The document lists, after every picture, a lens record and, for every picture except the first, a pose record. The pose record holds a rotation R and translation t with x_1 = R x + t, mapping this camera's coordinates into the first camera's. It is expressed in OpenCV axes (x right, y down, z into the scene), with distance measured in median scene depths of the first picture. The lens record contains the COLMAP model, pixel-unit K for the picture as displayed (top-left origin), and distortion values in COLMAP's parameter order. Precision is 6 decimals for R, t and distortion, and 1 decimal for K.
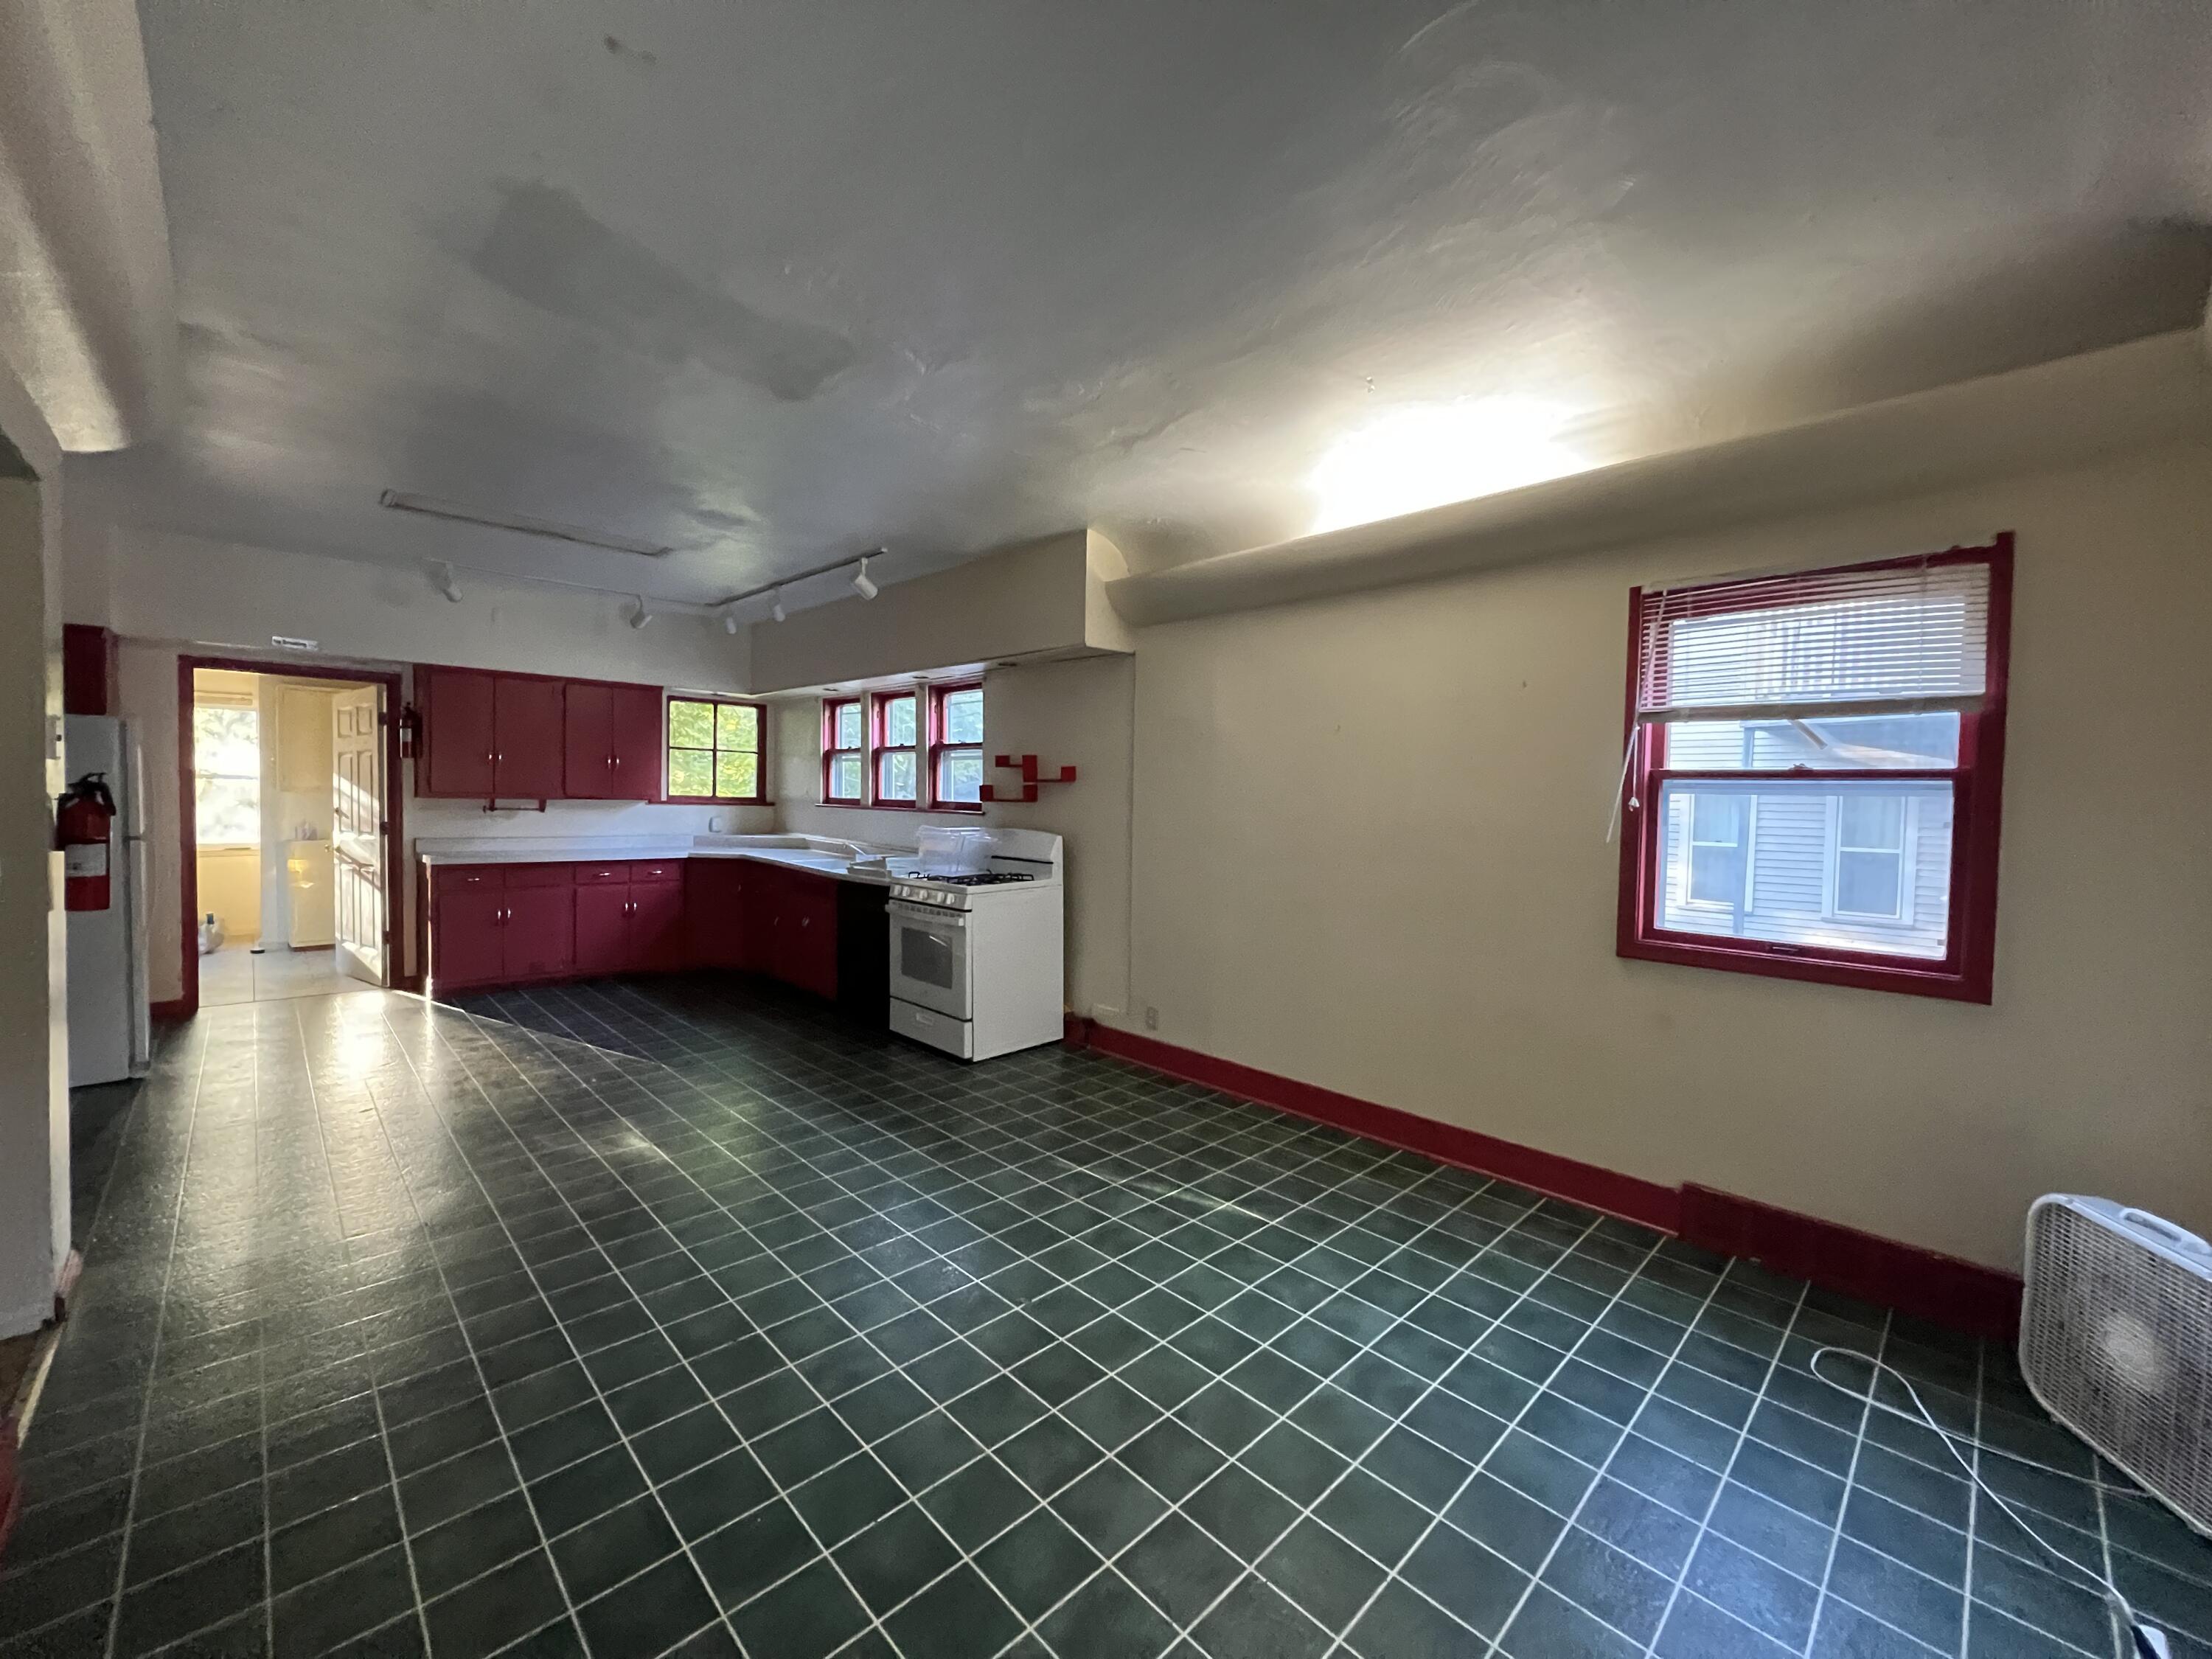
lens RADIAL K [[882.1, 0, 1108.5], [0, 882.1, 825.5], [0, 0, 1]] dist [0.002016, 0.000483]
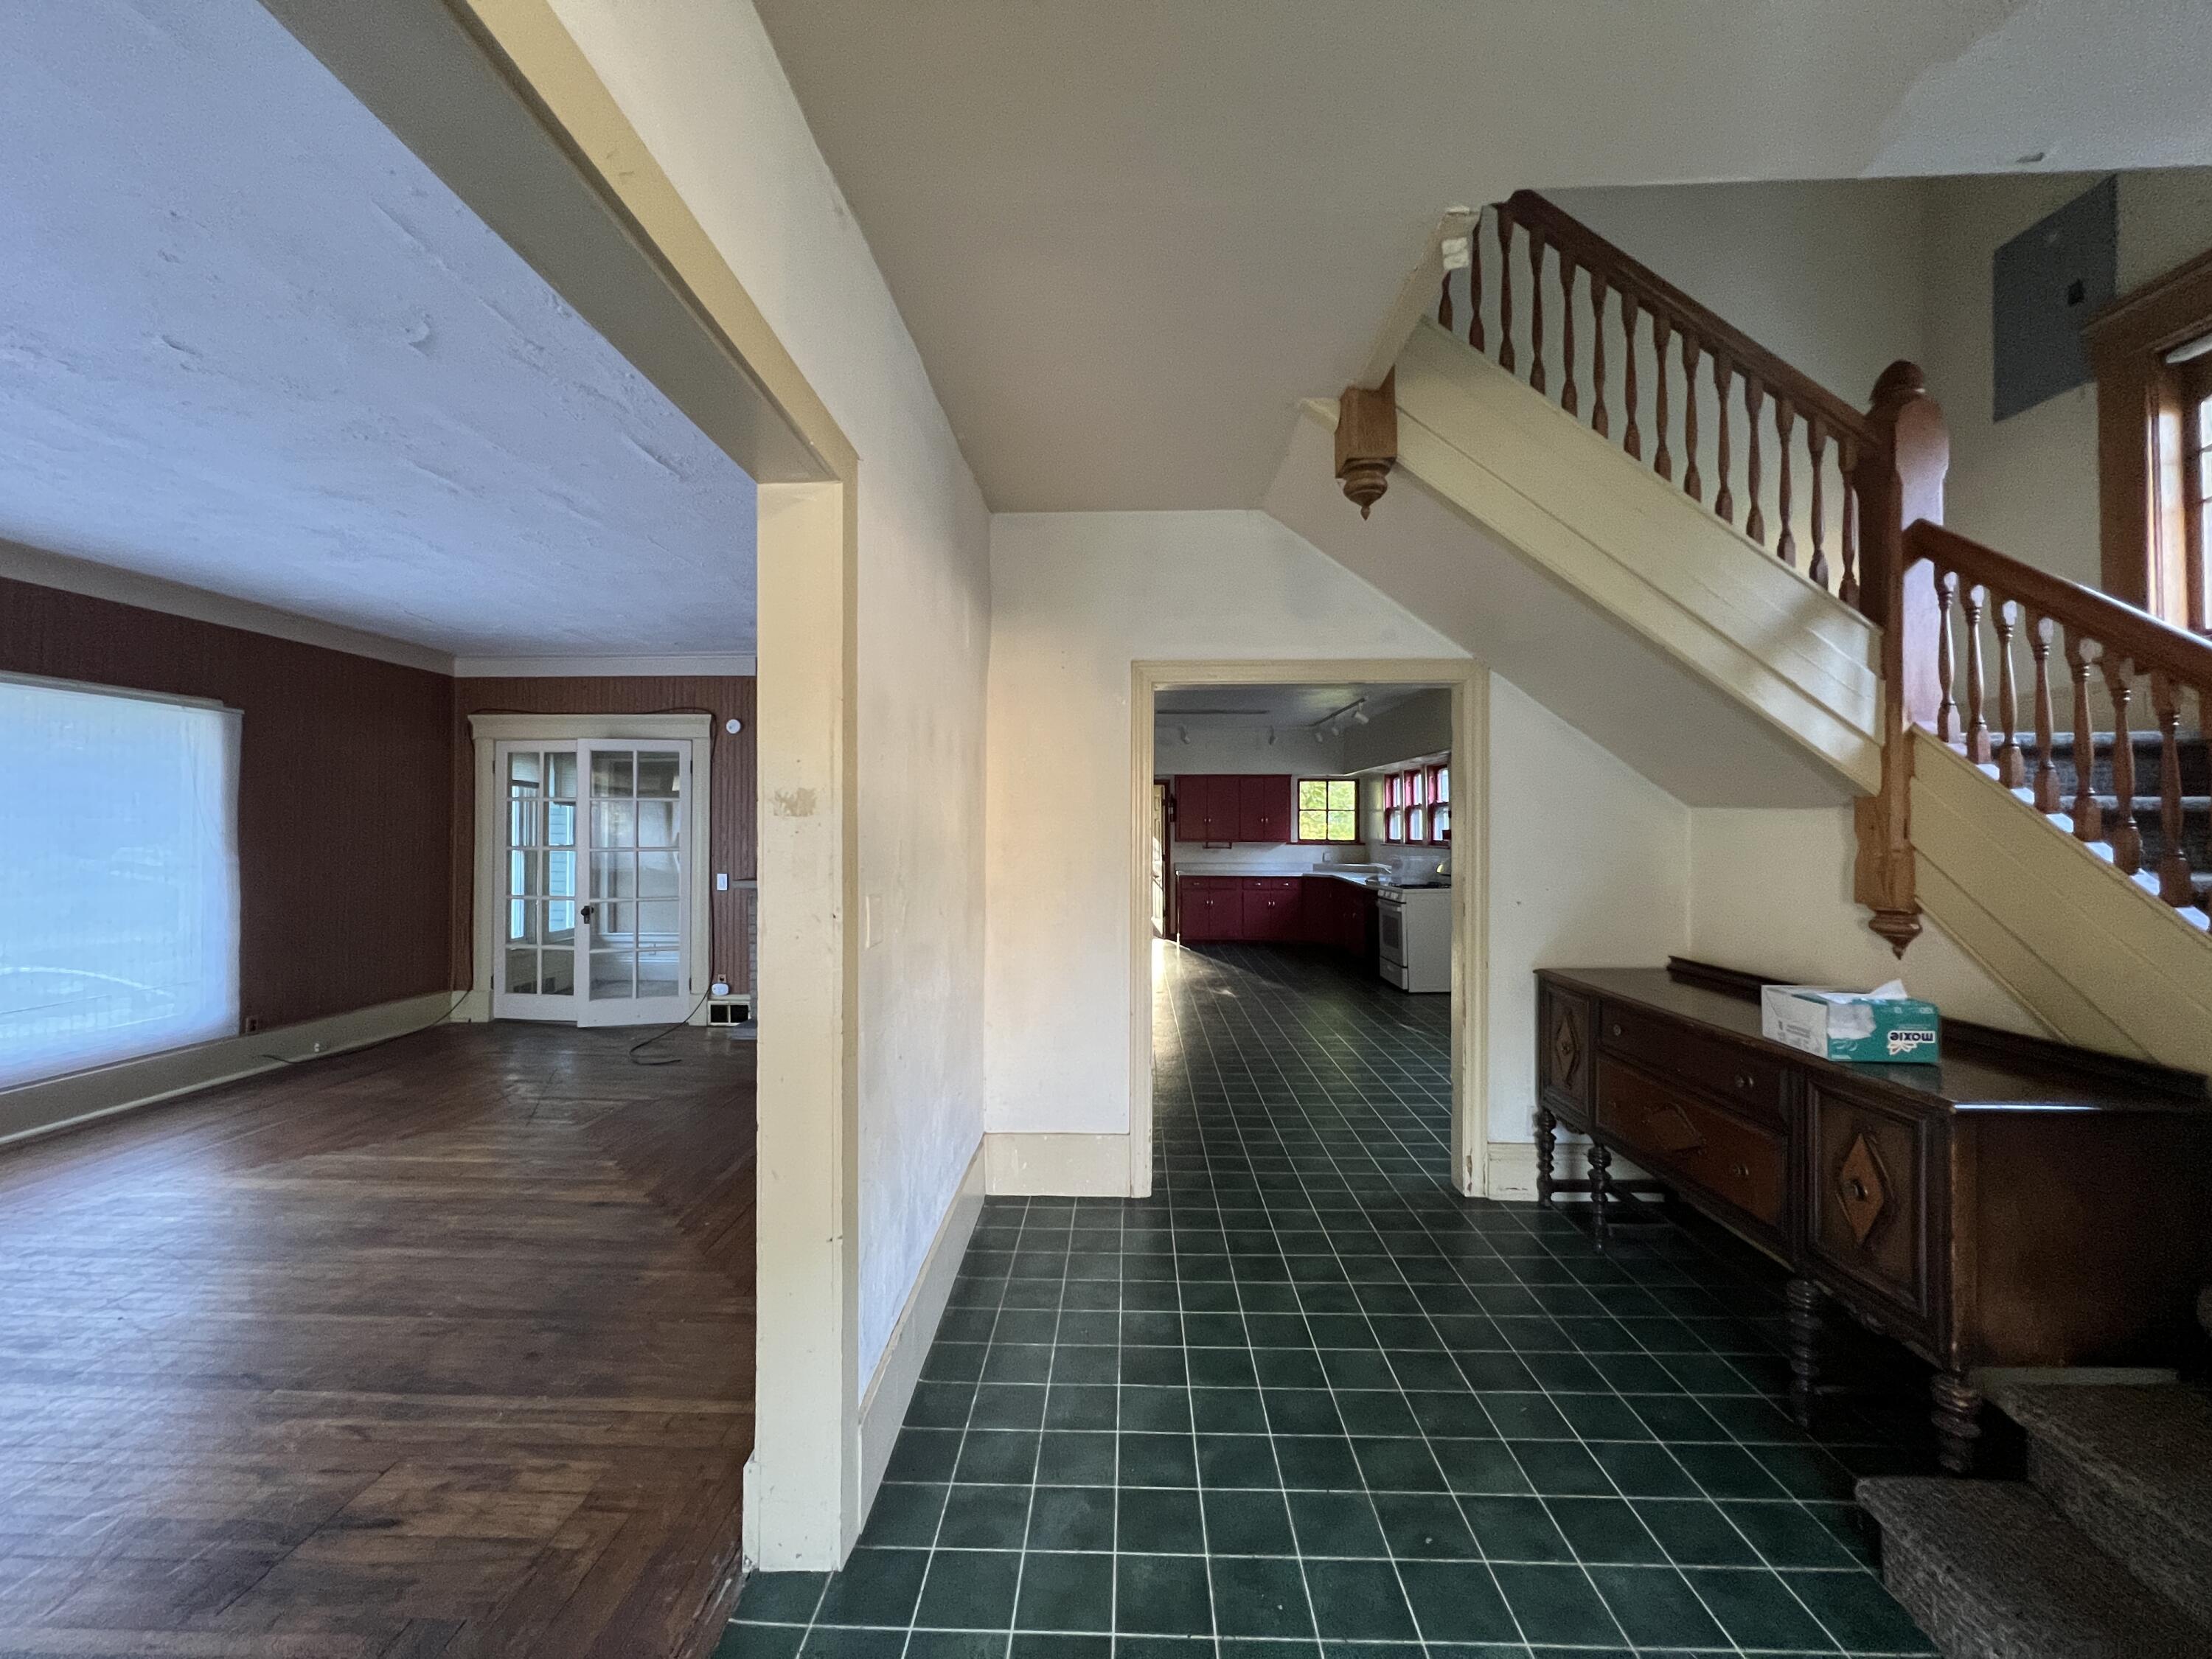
lens RADIAL K [[882.1, 0, 1103.2], [0, 882.1, 822.8], [0, 0, 1]] dist [0.002016, 0.000483]
pose [[0.694588, -0.025466, -0.718957, 0.453879], [-0.014645, 0.998666, -0.049523, 0.022871], [0.719259, 0.044928, 0.693288, -0.419504]]
